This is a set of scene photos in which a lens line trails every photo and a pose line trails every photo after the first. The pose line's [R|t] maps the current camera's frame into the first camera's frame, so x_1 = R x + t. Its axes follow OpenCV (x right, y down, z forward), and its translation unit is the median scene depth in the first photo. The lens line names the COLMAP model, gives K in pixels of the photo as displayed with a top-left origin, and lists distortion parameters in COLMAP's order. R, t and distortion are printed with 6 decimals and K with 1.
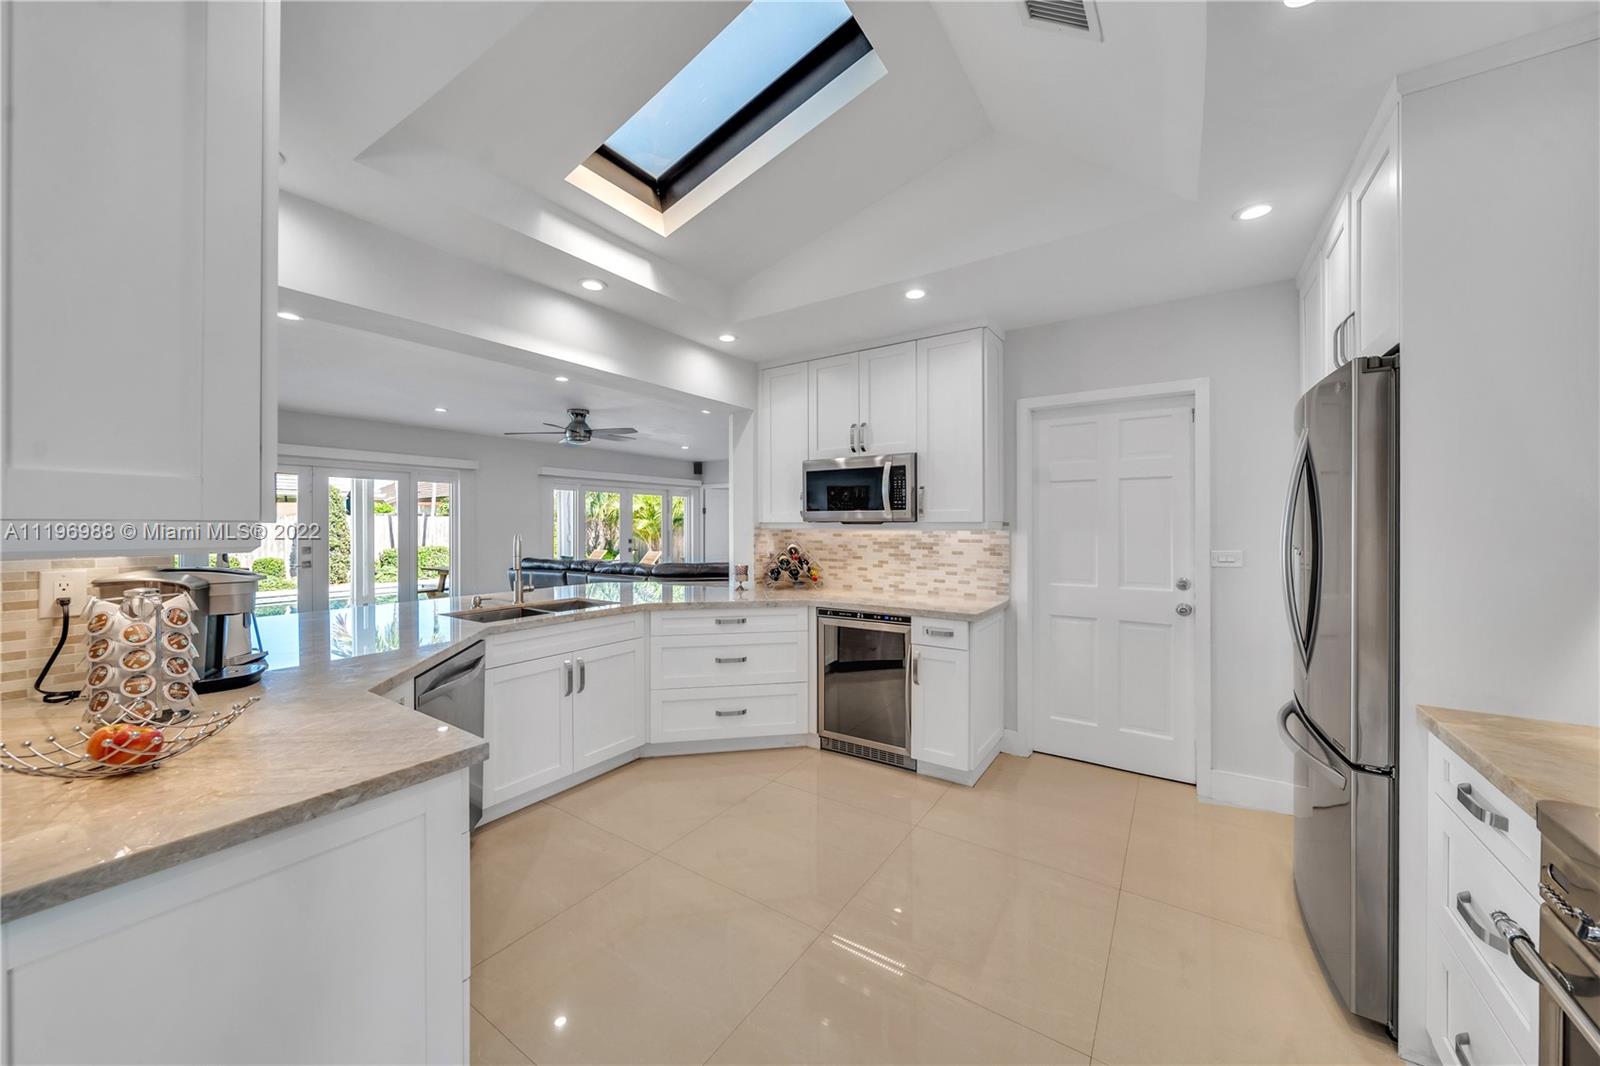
lens RADIAL K [[568.2, 0, 799.5], [0, 568.2, 525.0], [0, 0, 1]] dist [0.000267, 0.000003]
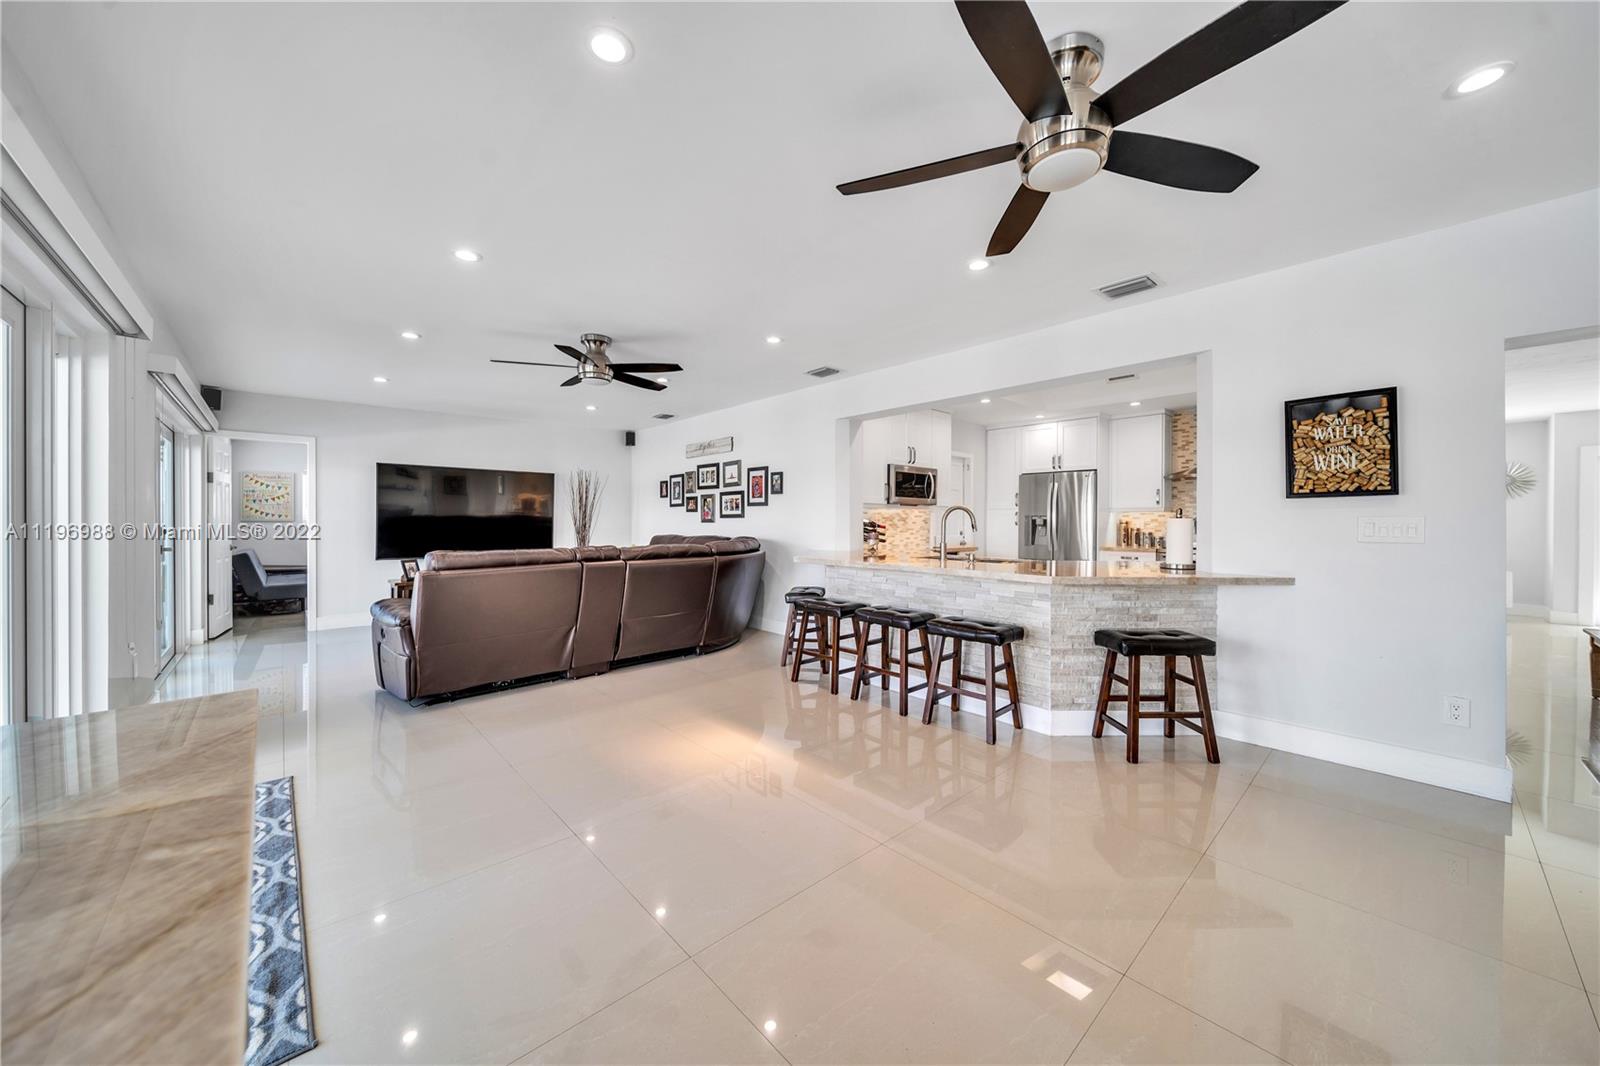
lens RADIAL K [[568.2, 0, 799.5], [0, 568.2, 525.0], [0, 0, 1]] dist [0.000267, 0.000003]
pose [[0.238033, -0.005240, 0.971243, -1.032130], [-0.002538, 0.999979, 0.006017, 0.029614], [-0.971254, -0.003898, 0.238015, 0.584214]]
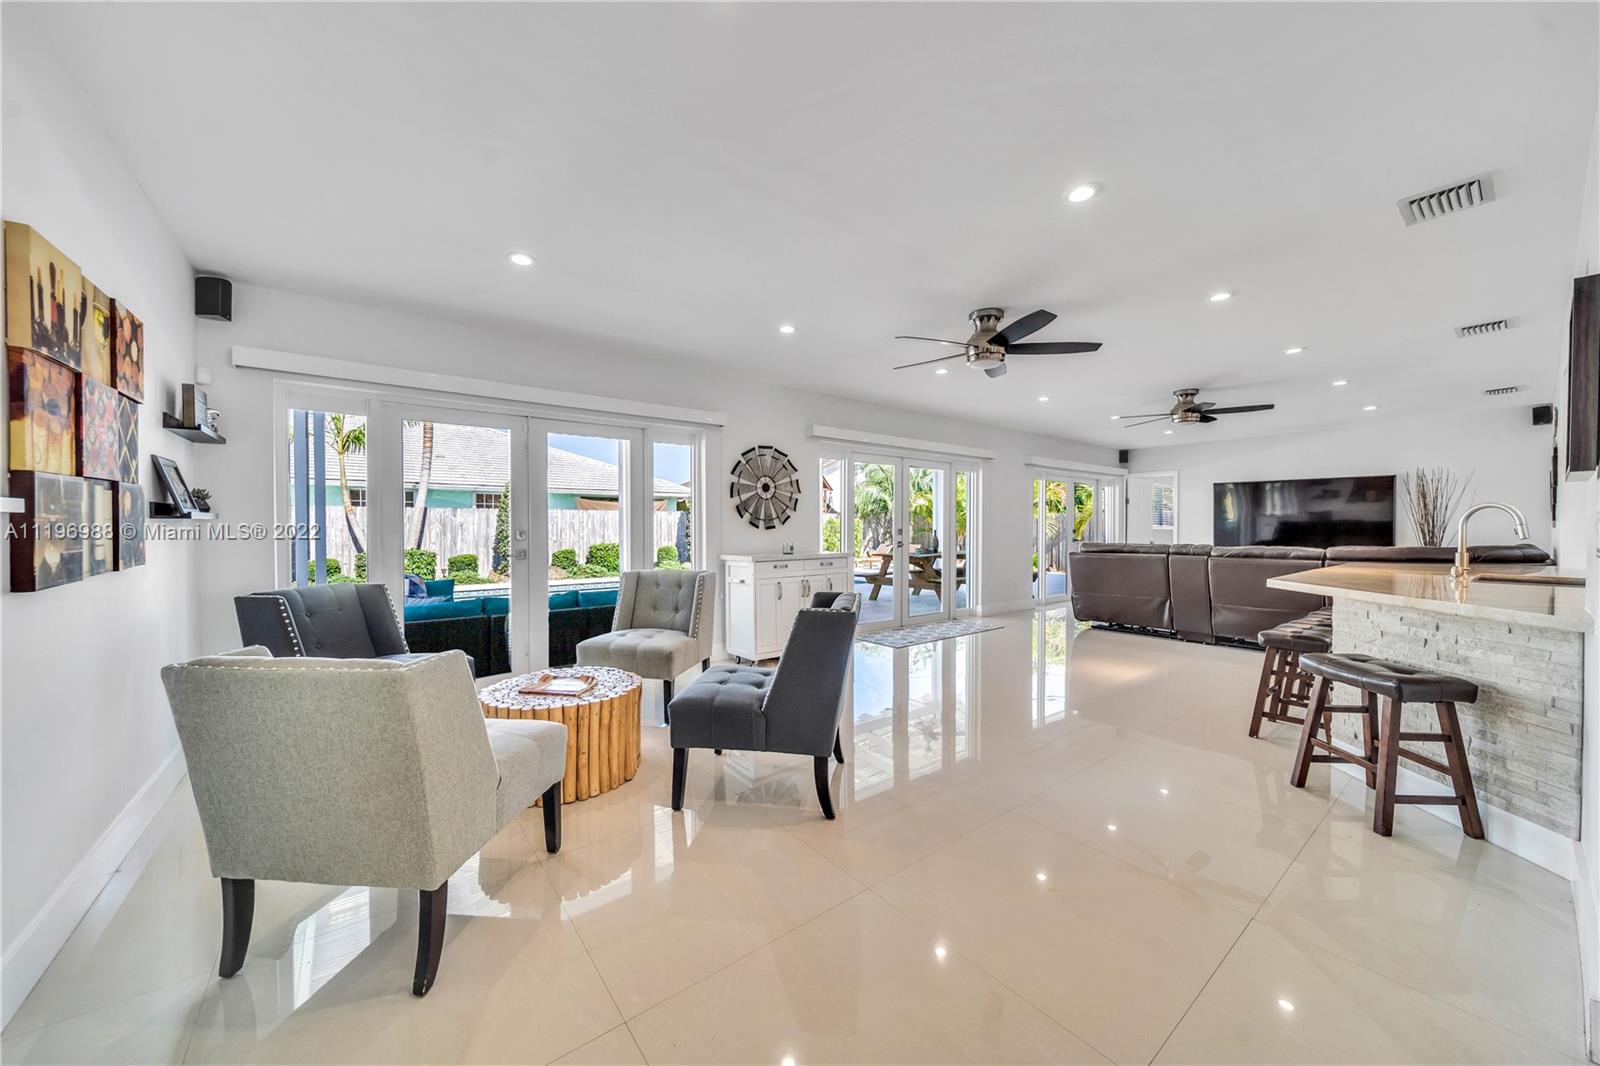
lens RADIAL K [[568.2, 0, 799.5], [0, 568.2, 525.0], [0, 0, 1]] dist [0.000267, 0.000003]
pose [[0.950117, 0.005304, -0.311849, -0.717793], [-0.005494, 0.999985, 0.000267, 0.033034], [0.311846, 0.001459, 0.950132, -0.135896]]
